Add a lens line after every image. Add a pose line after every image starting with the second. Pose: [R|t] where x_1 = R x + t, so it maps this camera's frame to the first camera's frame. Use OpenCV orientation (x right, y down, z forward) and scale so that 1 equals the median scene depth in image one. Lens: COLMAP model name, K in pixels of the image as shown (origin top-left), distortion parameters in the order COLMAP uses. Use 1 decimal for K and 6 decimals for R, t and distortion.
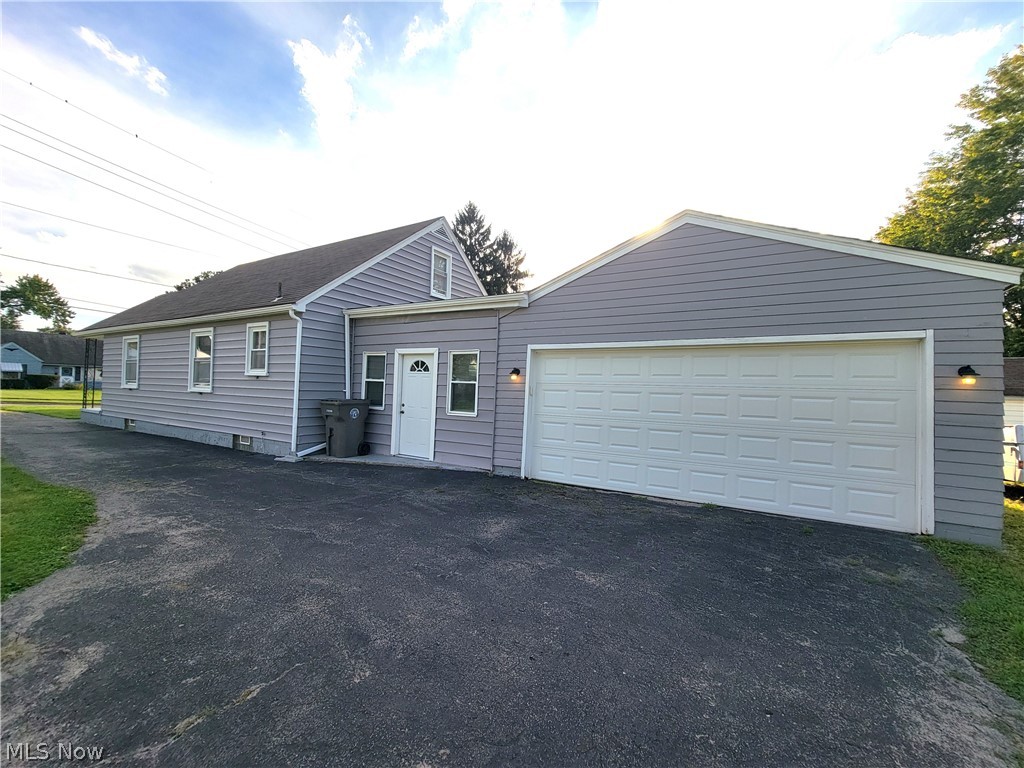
lens RADIAL K [[418.6, 0, 514.7], [0, 418.6, 387.0], [0, 0, 1]] dist [-0.002296, 0.000223]
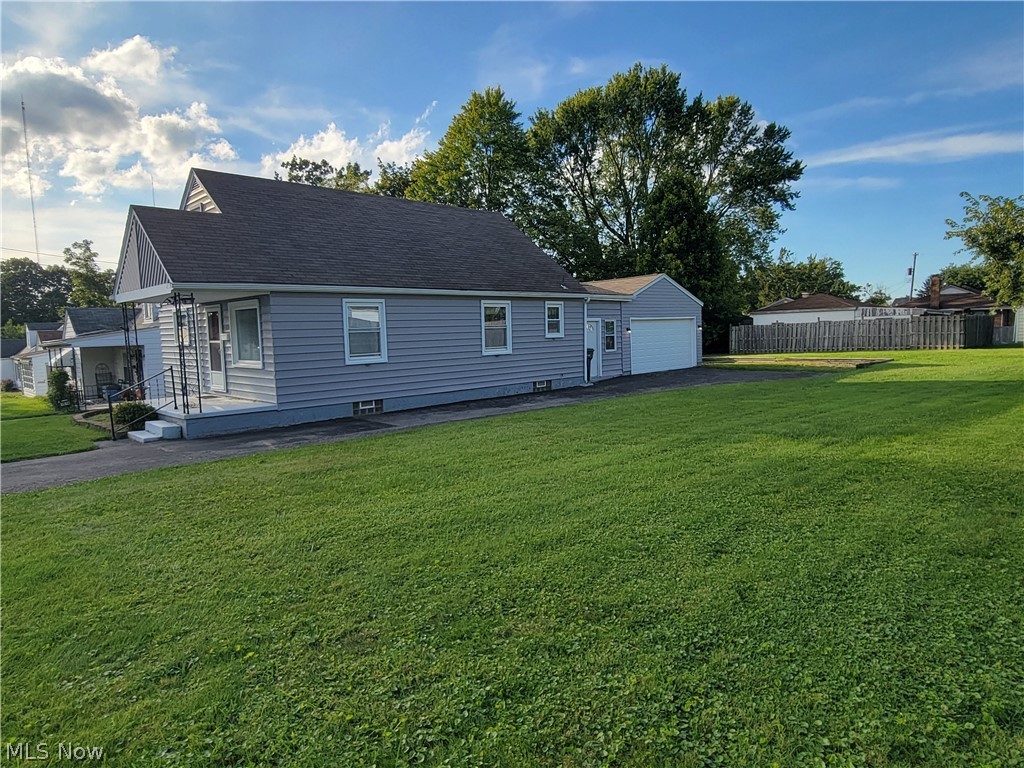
lens RADIAL K [[634.8, 0, 518.4], [0, 634.8, 394.2], [0, 0, 1]] dist [-0.000326, 0.000630]
pose [[0.254040, -0.133260, 0.957970, -3.133724], [0.031342, 0.991077, 0.129554, -0.136401], [-0.966686, -0.002887, 0.255950, 0.608385]]
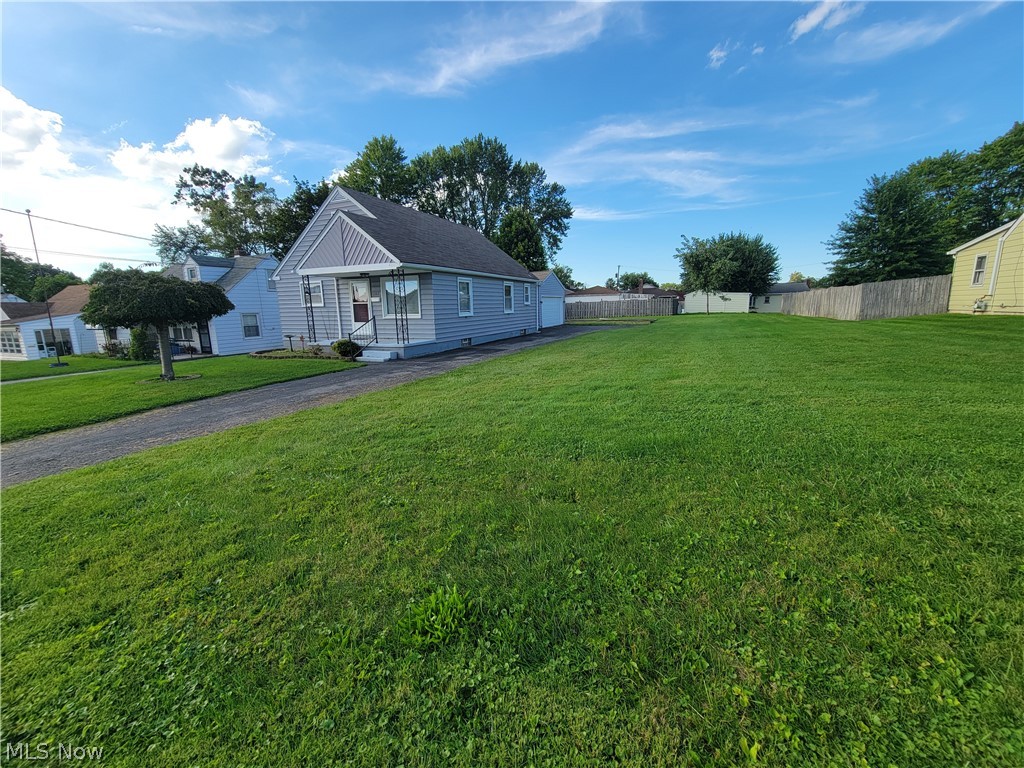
lens RADIAL K [[418.6, 0, 514.7], [0, 418.6, 387.0], [0, 0, 1]] dist [-0.002296, 0.000223]
pose [[-0.118237, -0.215203, 0.969385, -3.589335], [0.013911, 0.975778, 0.218319, -0.106559], [-0.992888, 0.039299, -0.112379, 1.531050]]
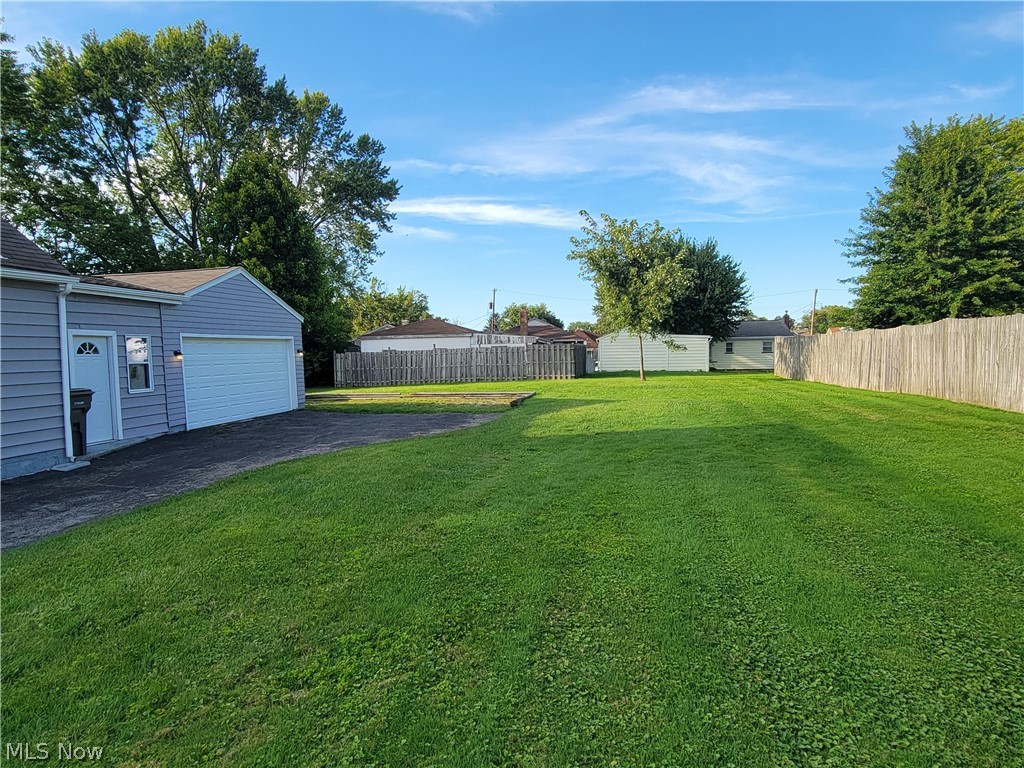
lens RADIAL K [[634.8, 0, 518.4], [0, 634.8, 394.2], [0, 0, 1]] dist [-0.000326, 0.000630]
pose [[-0.355349, -0.086864, 0.930689, -2.003822], [0.002874, 0.995566, 0.094017, -0.082305], [-0.934729, 0.036084, -0.353524, 0.622321]]
